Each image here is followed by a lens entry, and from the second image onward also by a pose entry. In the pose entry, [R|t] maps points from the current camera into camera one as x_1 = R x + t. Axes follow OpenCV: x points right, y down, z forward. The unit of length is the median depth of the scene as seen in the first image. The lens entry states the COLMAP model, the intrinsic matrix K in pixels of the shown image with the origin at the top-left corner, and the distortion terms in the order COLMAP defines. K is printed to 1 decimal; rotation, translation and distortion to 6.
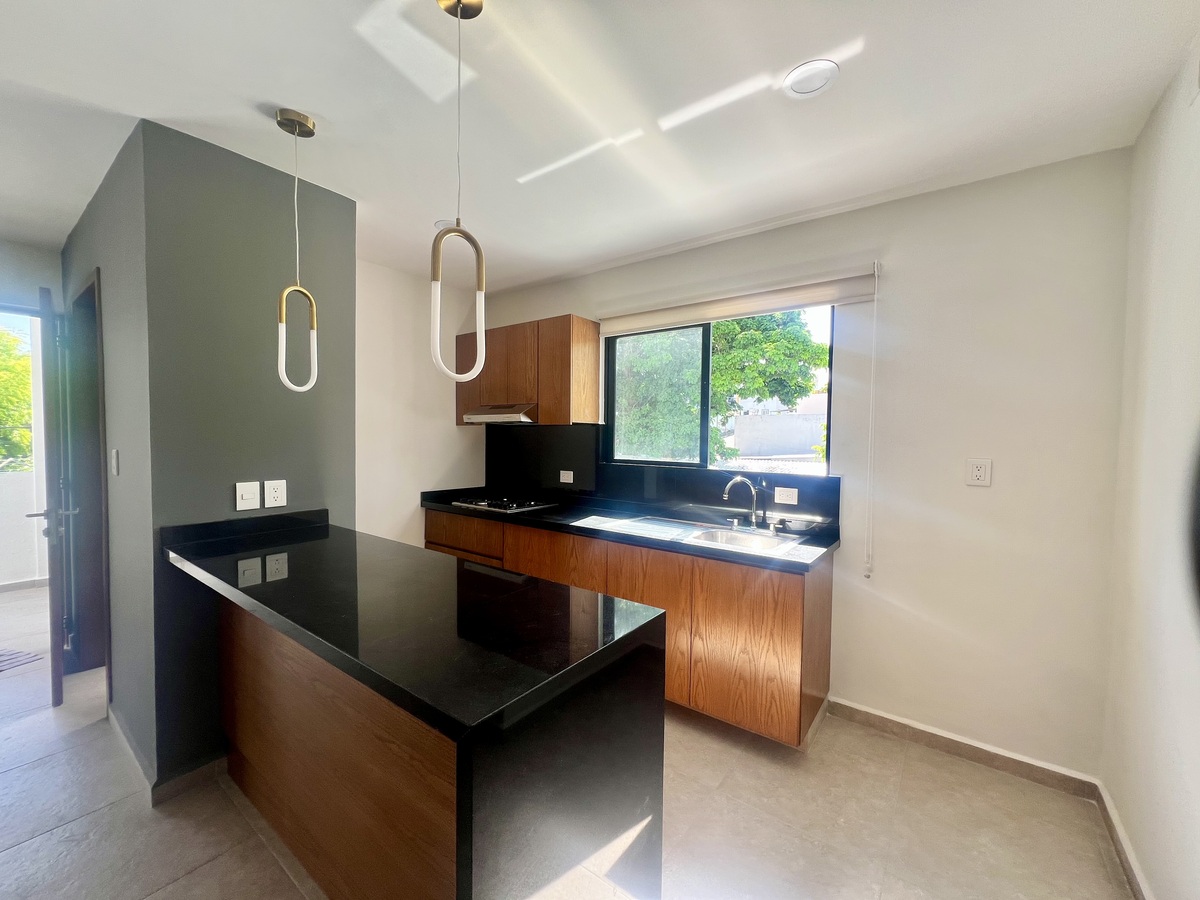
lens RADIAL K [[483.5, 0, 594.5], [0, 483.5, 448.9], [0, 0, 1]] dist [-0.000201, 0.000051]
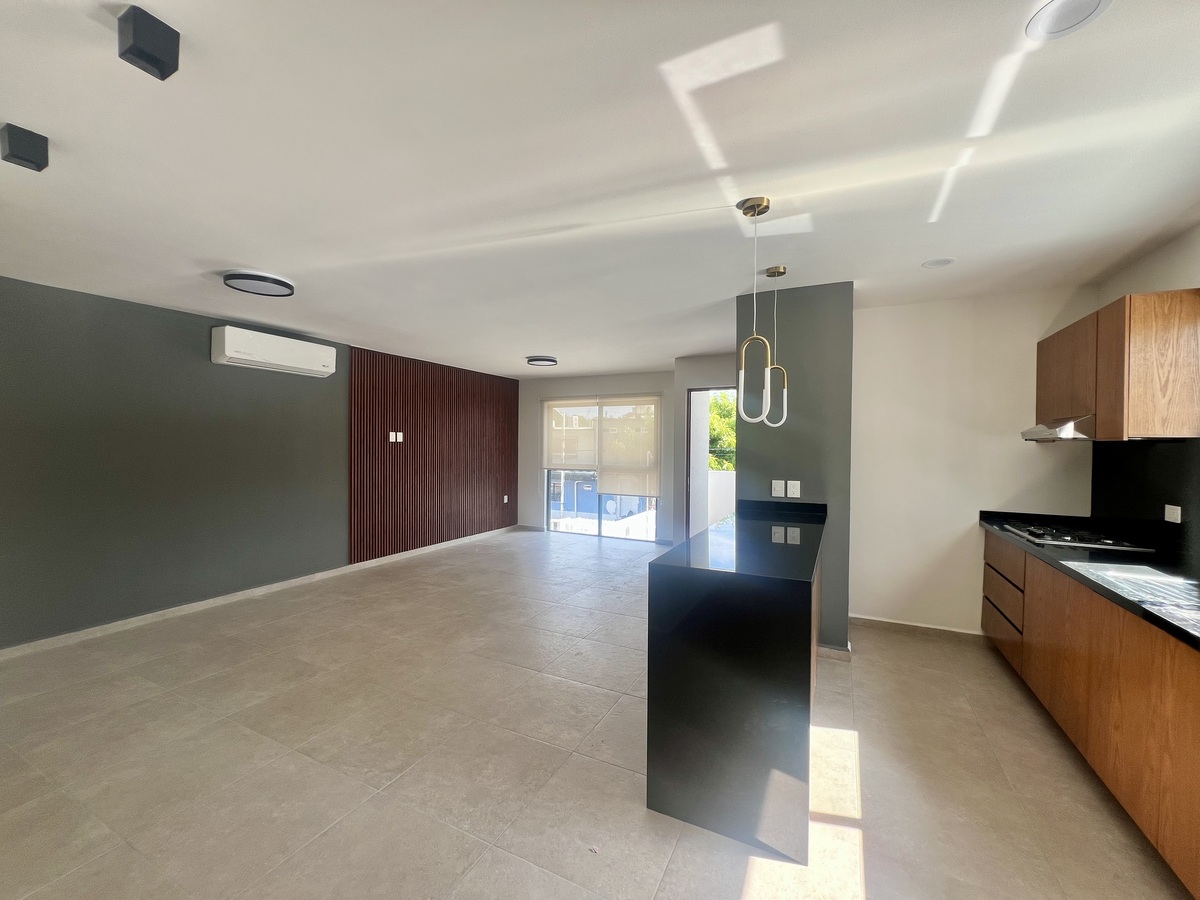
lens RADIAL K [[483.5, 0, 600.2], [0, 483.5, 451.7], [0, 0, 1]] dist [-0.000201, 0.000051]
pose [[0.181865, 0.003385, -0.983318, 0.737543], [-0.033080, 0.999449, -0.002678, -0.005479], [0.982767, 0.033016, 0.181877, 0.074012]]
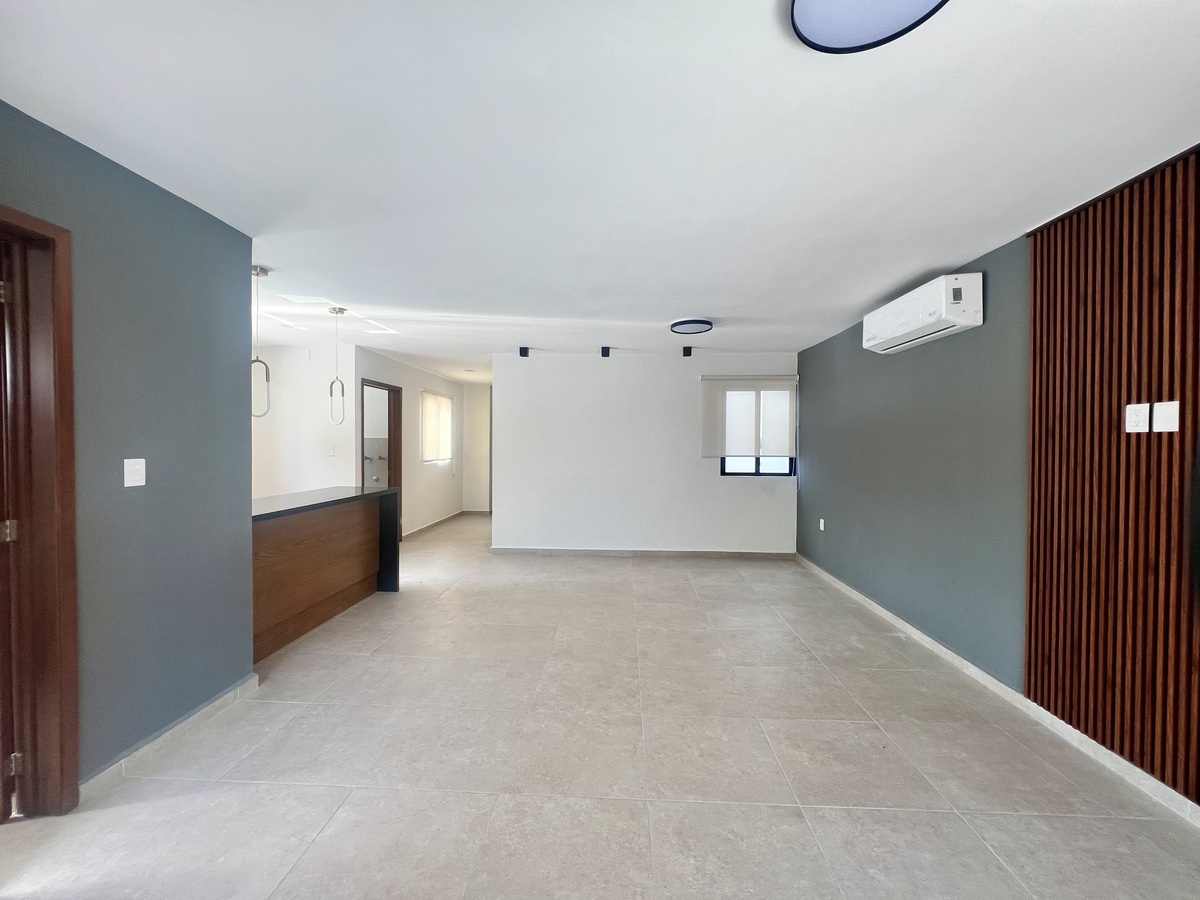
lens RADIAL K [[483.5, 0, 599.1], [0, 483.5, 450.5], [0, 0, 1]] dist [-0.000201, 0.000051]
pose [[-0.562670, -0.027400, 0.826227, -3.845322], [0.012277, 0.999063, 0.041492, -0.067398], [-0.826590, 0.033489, -0.561807, 1.133419]]
